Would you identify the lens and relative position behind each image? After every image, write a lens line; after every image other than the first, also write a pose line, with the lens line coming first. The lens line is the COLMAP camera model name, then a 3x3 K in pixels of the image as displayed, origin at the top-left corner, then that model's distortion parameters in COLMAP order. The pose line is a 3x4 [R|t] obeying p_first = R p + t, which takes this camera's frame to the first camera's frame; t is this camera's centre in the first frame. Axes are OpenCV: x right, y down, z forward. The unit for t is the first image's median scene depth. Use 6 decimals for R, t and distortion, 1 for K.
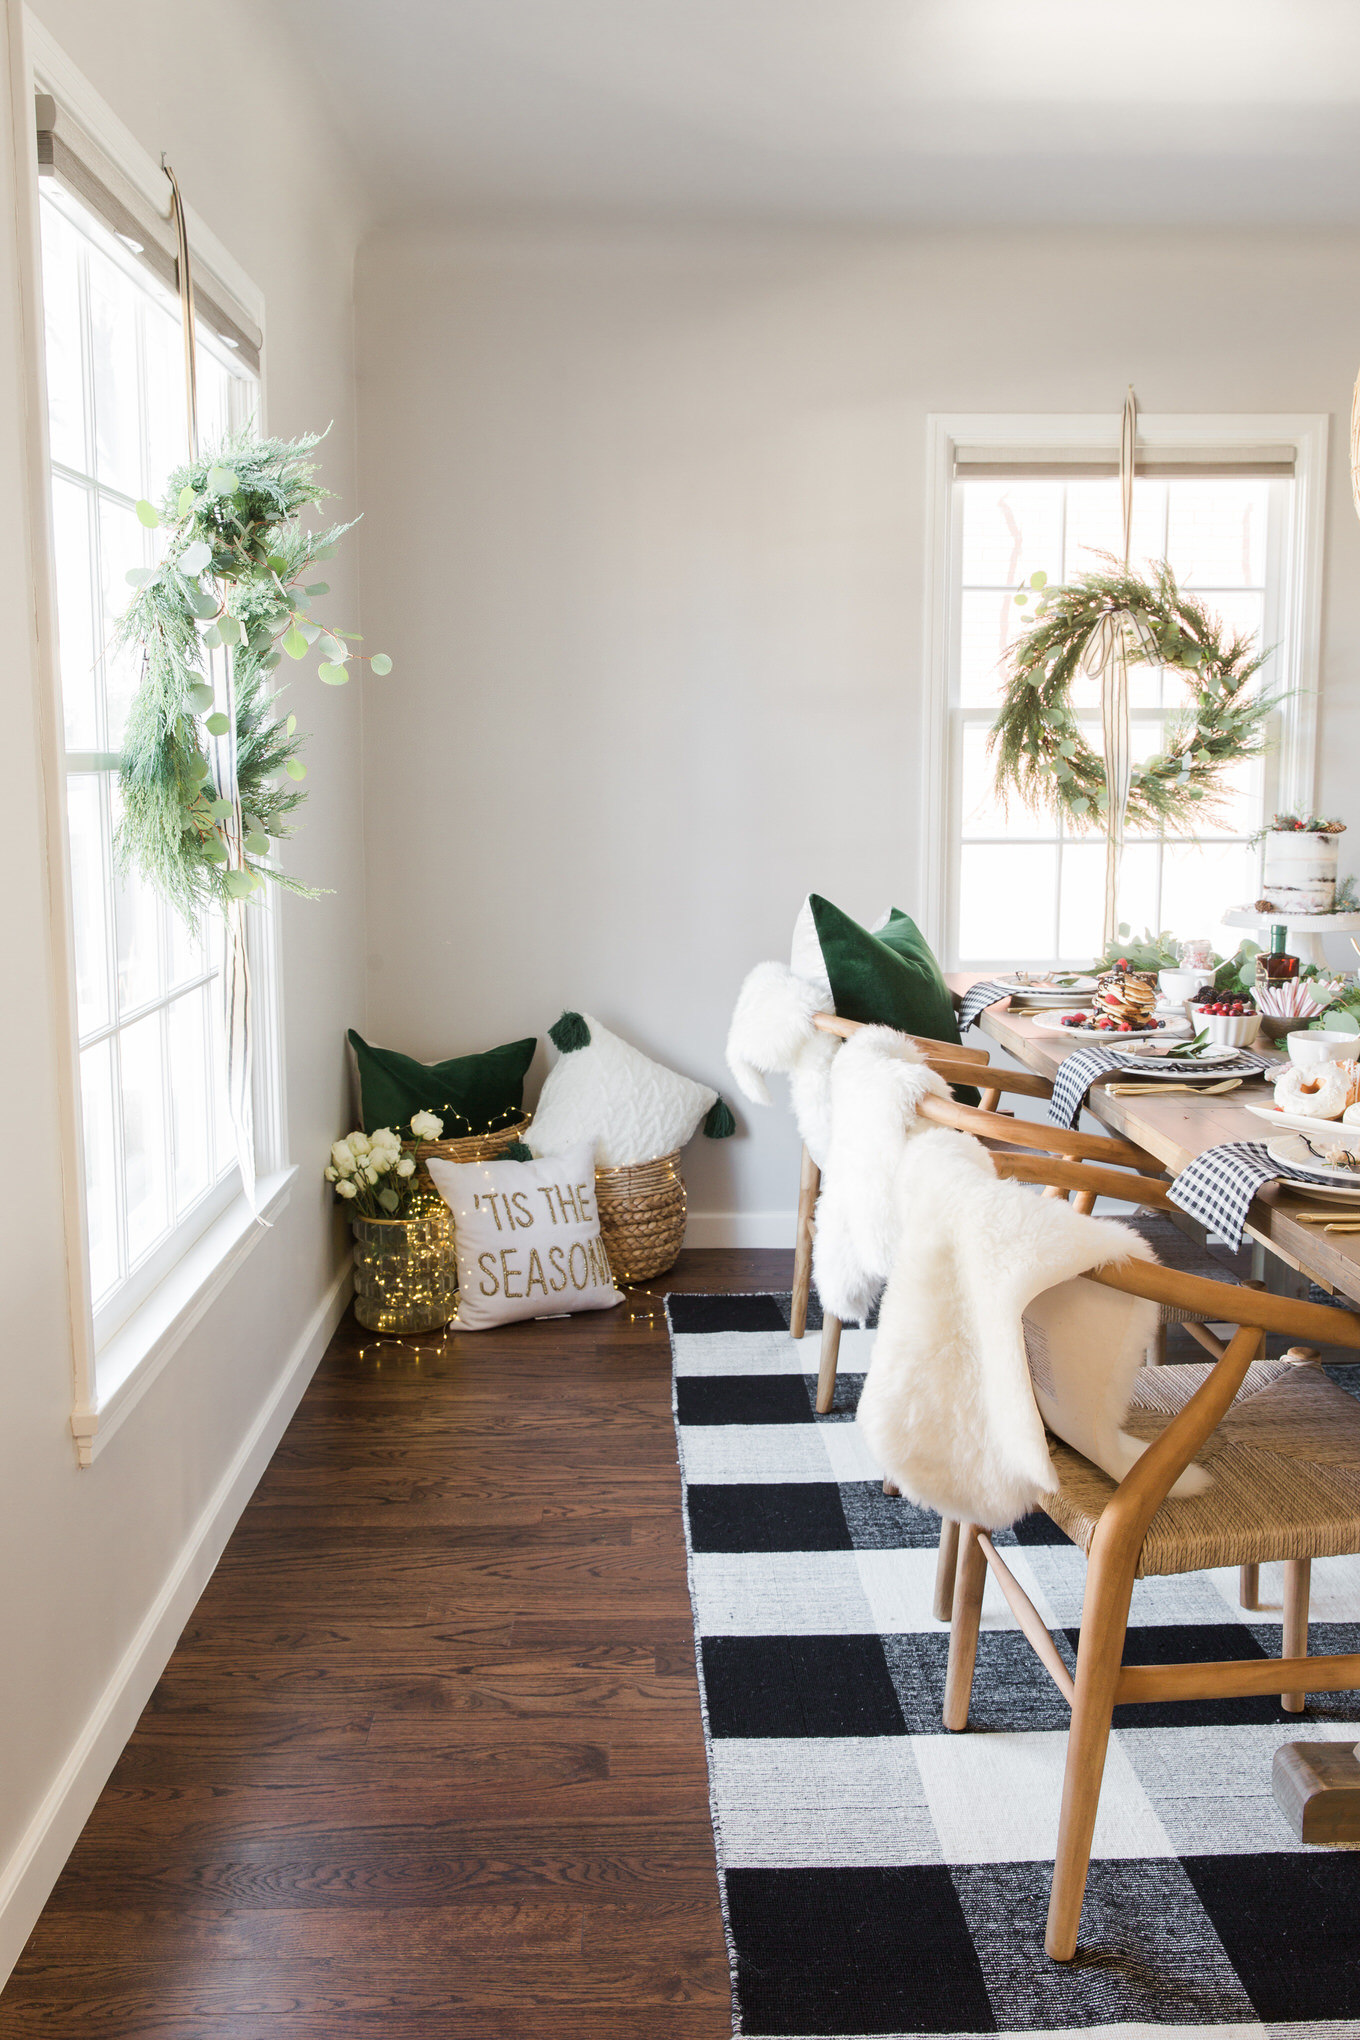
lens RADIAL K [[1771.6, 0, 687.1], [0, 1771.6, 1003.2], [0, 0, 1]] dist [0.010330, -0.004485]
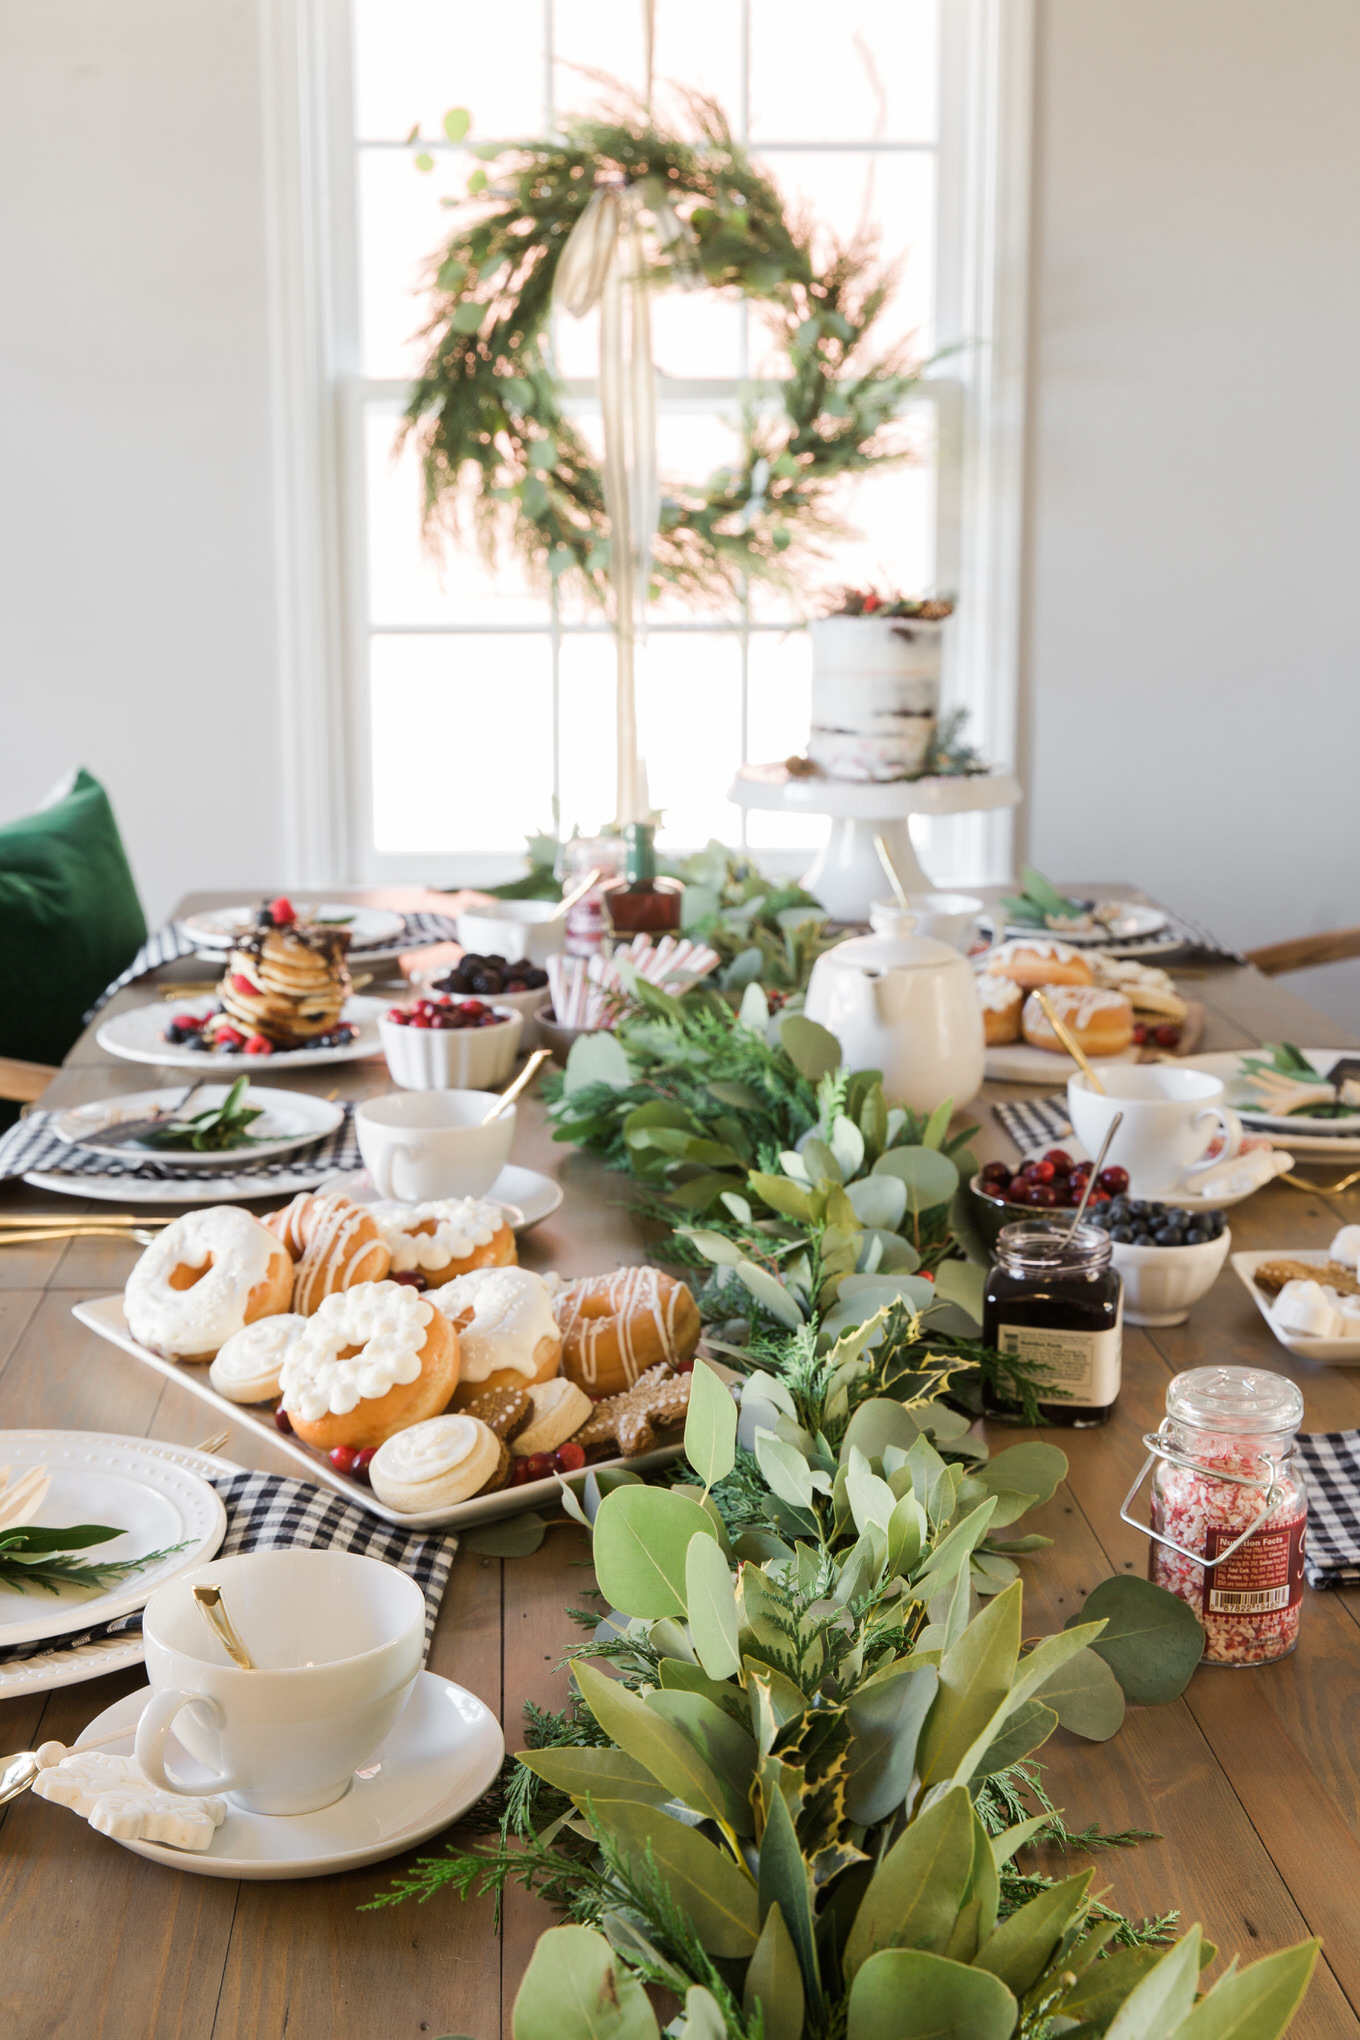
lens RADIAL K [[2605.2, 0, 678.9], [0, 2605.2, 1018.2], [0, 0, 1]] dist [0.016816, 0.000000]
pose [[0.999991, -0.002056, 0.003637, 0.306252], [0.001796, 0.997533, 0.070172, -0.036576], [-0.003772, -0.070165, 0.997528, 0.258104]]
